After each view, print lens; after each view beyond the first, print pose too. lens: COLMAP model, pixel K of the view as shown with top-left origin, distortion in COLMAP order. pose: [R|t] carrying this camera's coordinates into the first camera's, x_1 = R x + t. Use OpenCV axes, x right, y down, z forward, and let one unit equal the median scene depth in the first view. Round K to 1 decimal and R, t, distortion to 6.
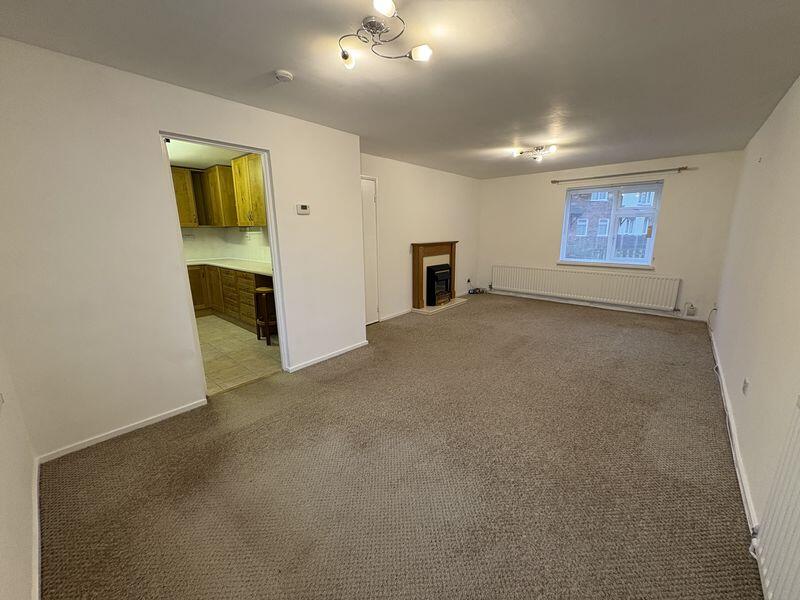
lens RADIAL K [[316.0, 0, 402.6], [0, 316.0, 298.3], [0, 0, 1]] dist [0.000097, -0.000048]
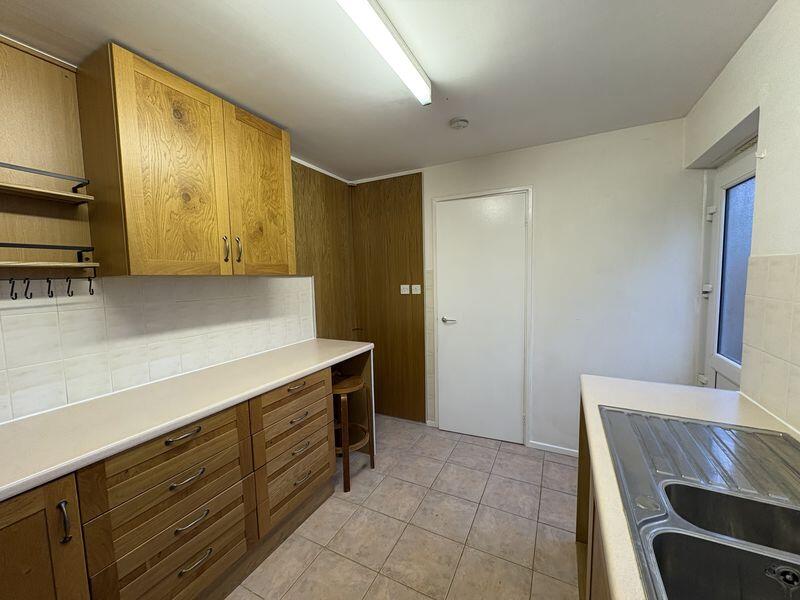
lens RADIAL K [[316.0, 0, 402.5], [0, 316.0, 298.4], [0, 0, 1]] dist [0.000097, -0.000048]
pose [[-0.248667, -0.072261, 0.965890, -1.054968], [0.234844, 0.962960, 0.132502, -0.229738], [-0.939688, 0.259782, -0.222487, 1.074925]]
